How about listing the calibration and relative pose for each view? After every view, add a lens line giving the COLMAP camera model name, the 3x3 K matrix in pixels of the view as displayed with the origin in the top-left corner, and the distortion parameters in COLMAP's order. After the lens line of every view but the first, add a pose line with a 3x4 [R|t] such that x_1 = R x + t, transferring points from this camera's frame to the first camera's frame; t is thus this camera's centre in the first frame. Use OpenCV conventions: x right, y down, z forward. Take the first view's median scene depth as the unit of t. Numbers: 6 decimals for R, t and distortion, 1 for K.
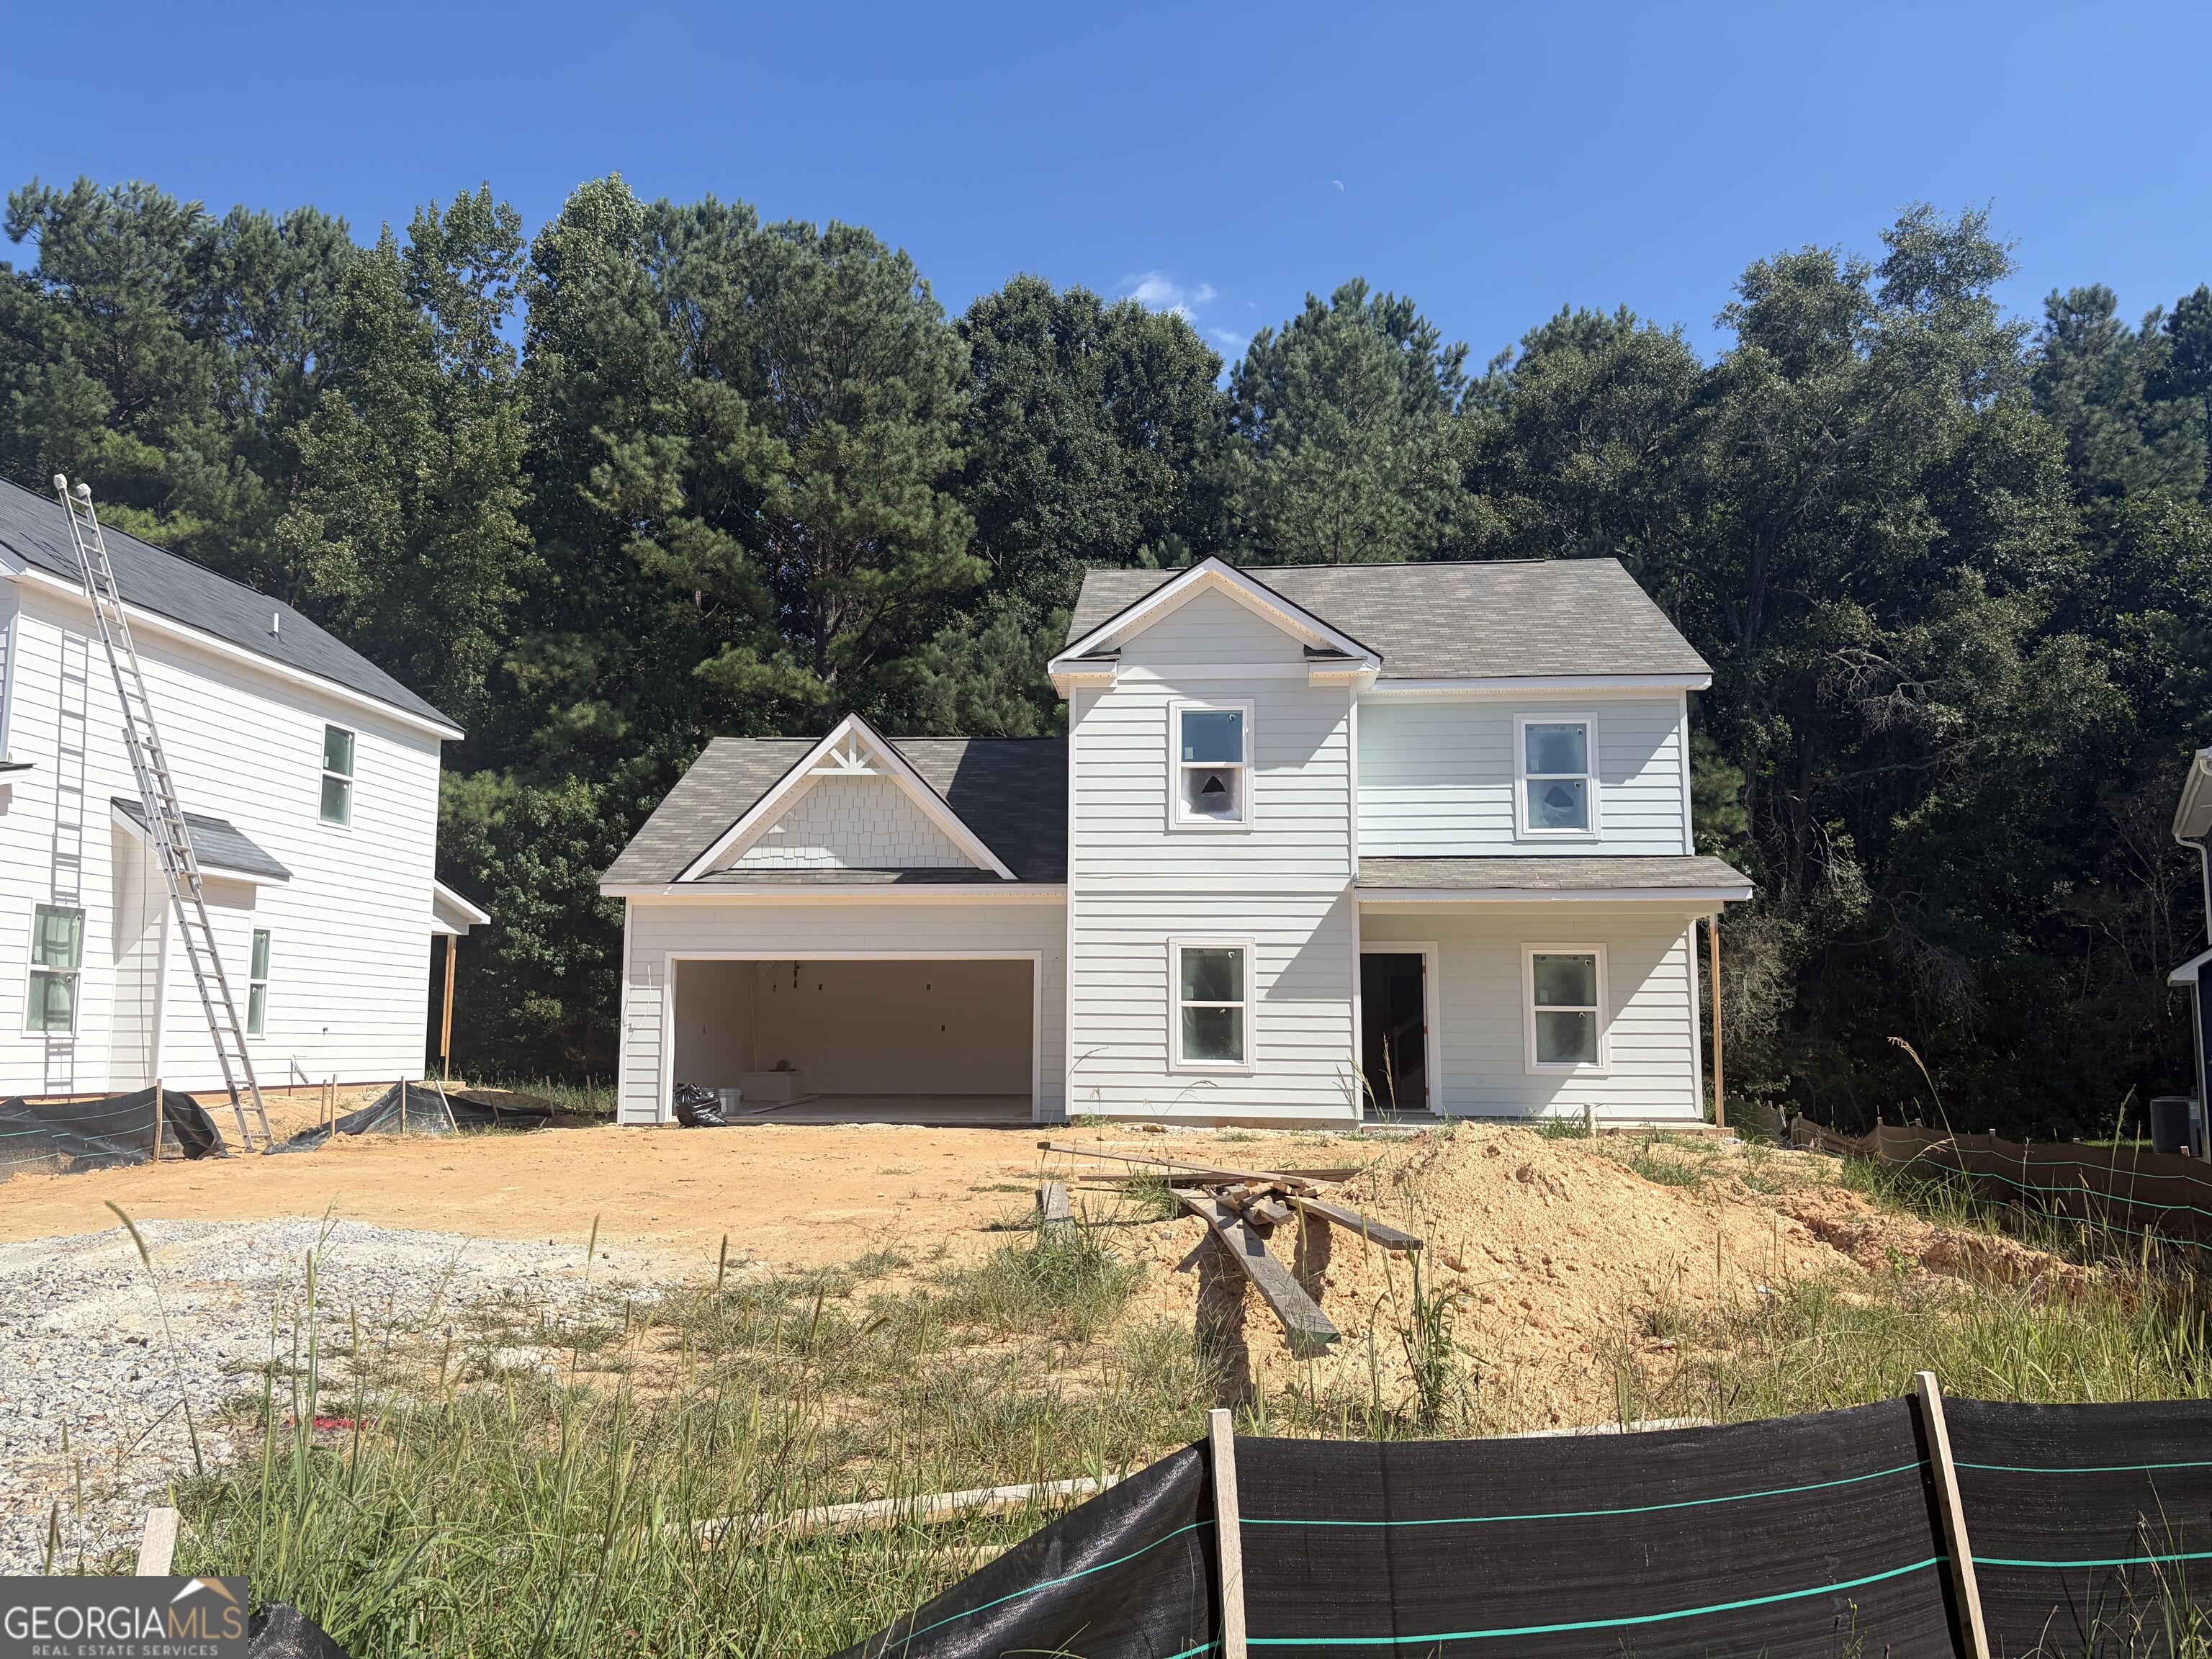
lens RADIAL K [[1656.1, 0, 1105.0], [0, 1656.1, 838.0], [0, 0, 1]] dist [0.059615, -0.109342]
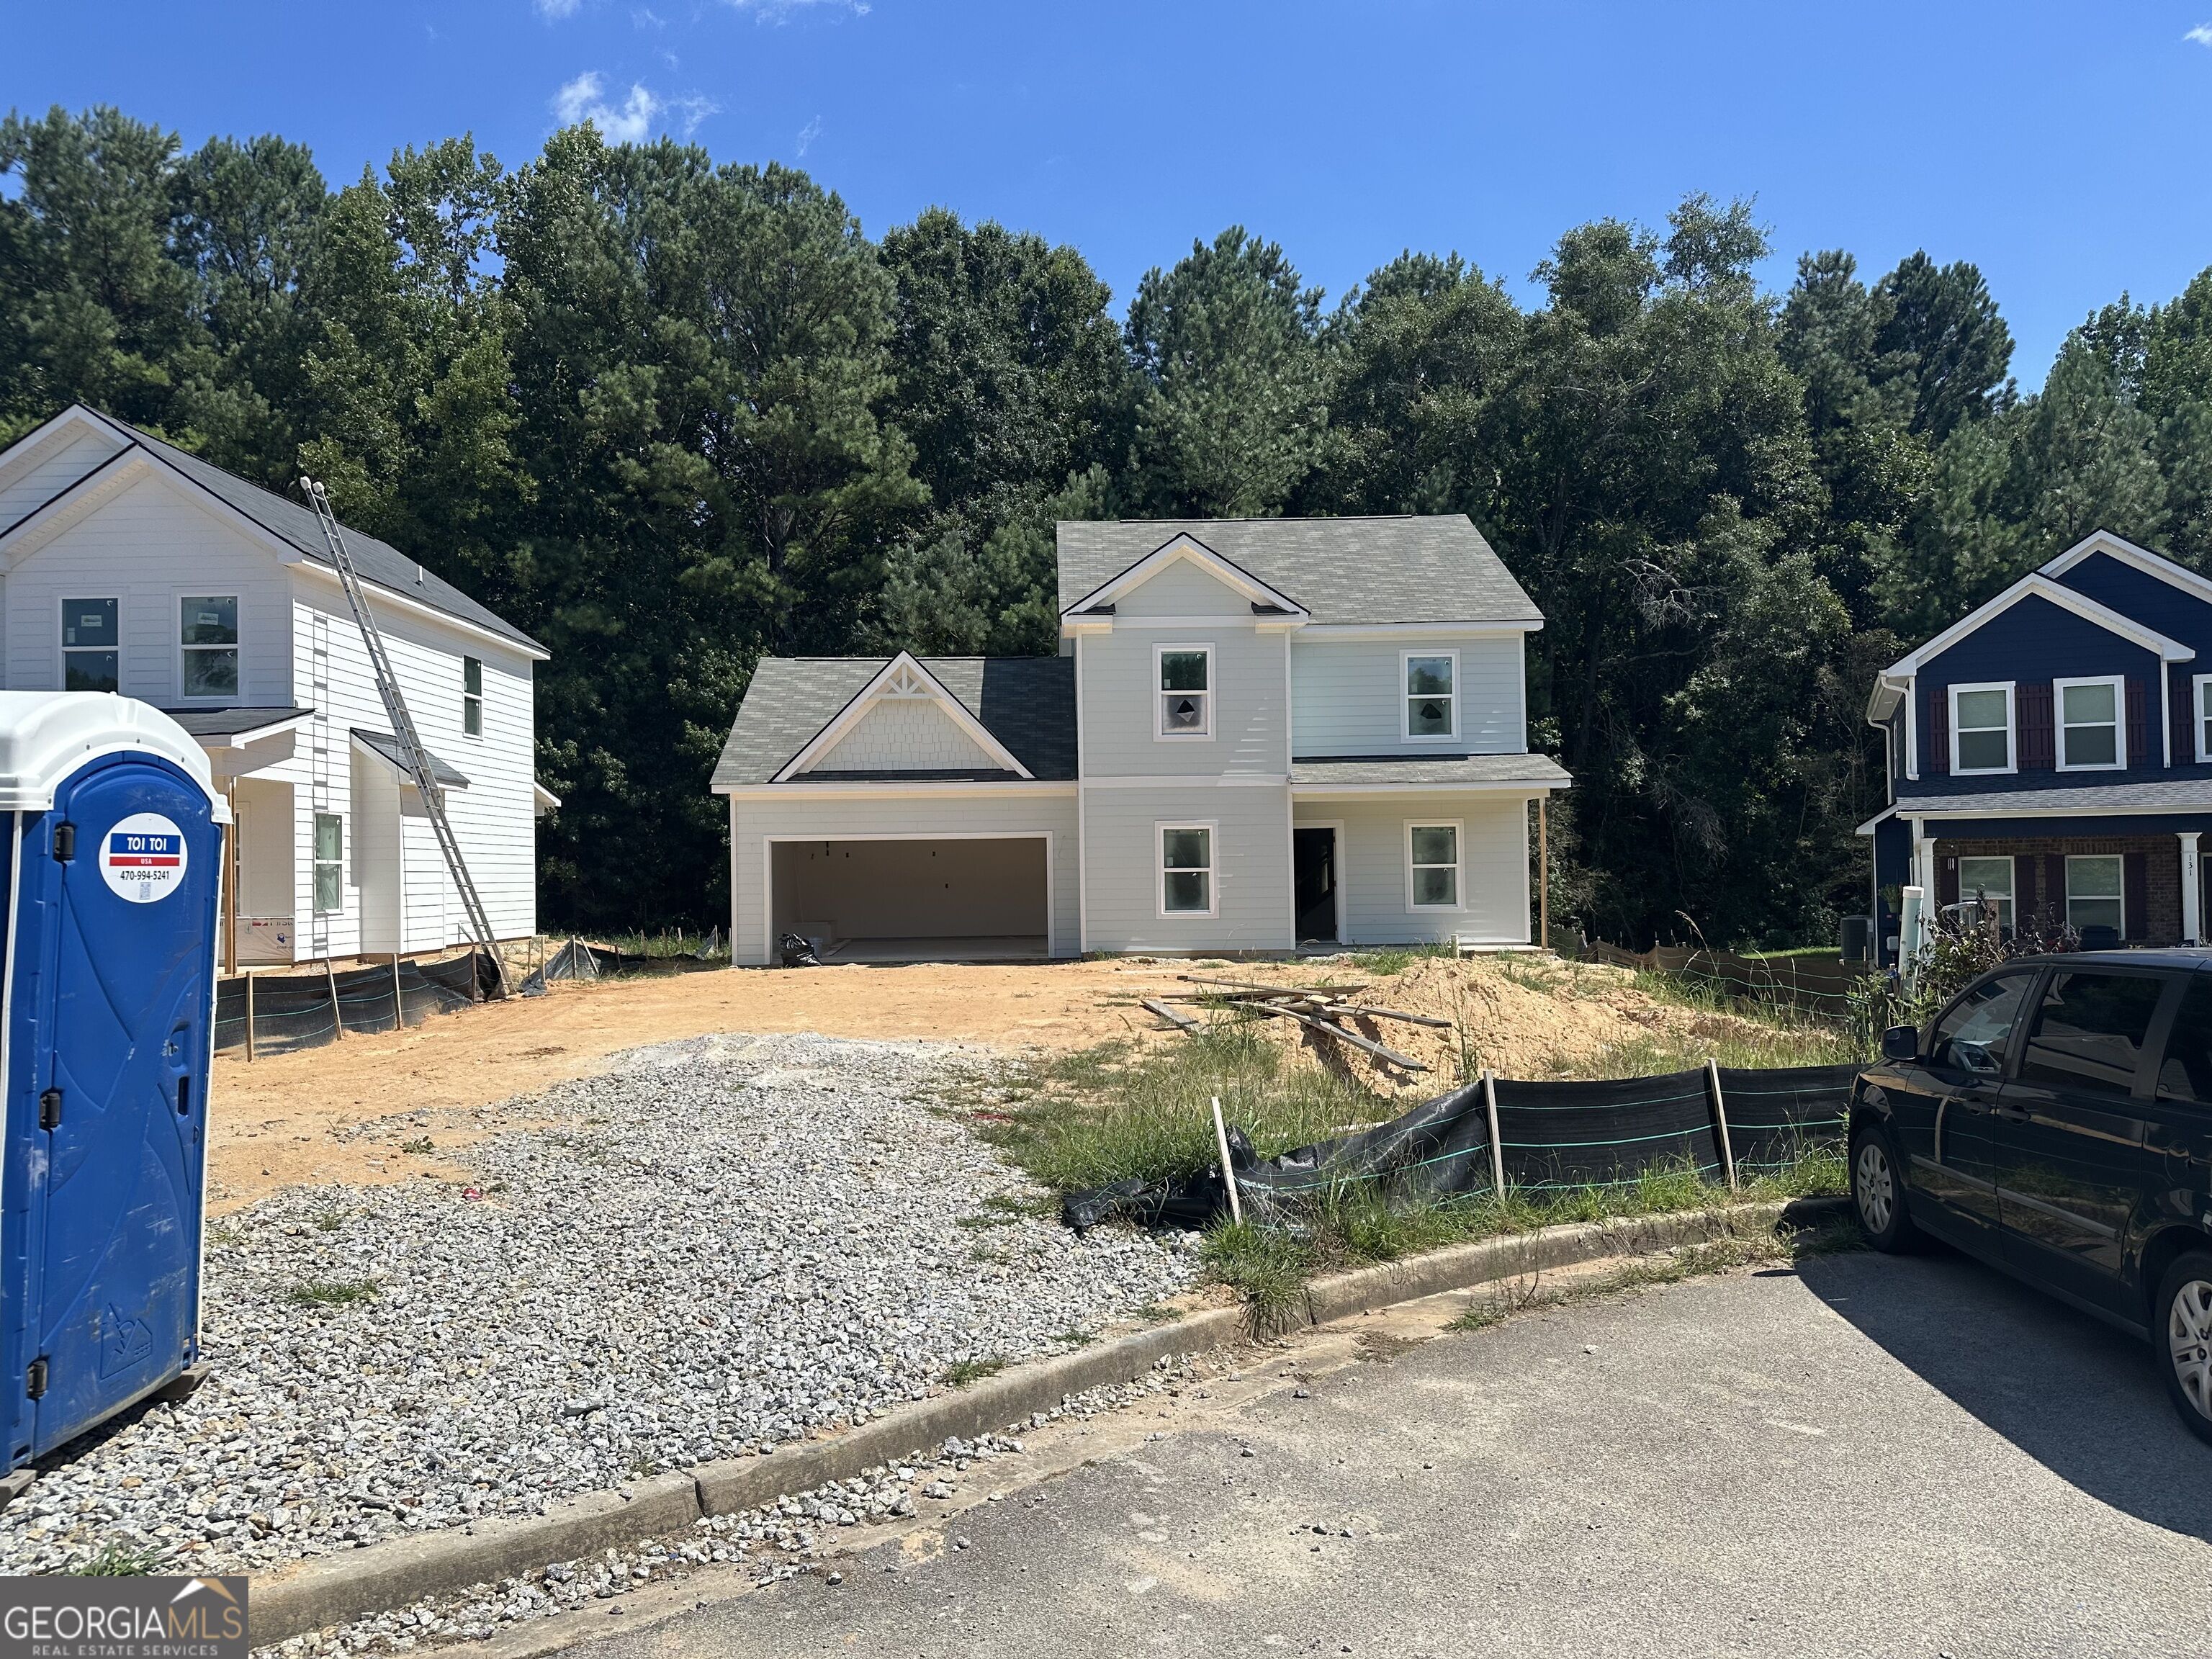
lens RADIAL K [[1537.5, 0, 1106.0], [0, 1537.5, 829.5], [0, 0, 1]] dist [0.101827, -0.167253]
pose [[0.994623, -0.017609, 0.102050, -0.109976], [0.007933, 0.995498, 0.094453, -0.044459], [-0.103254, -0.093136, 0.990285, -0.206365]]
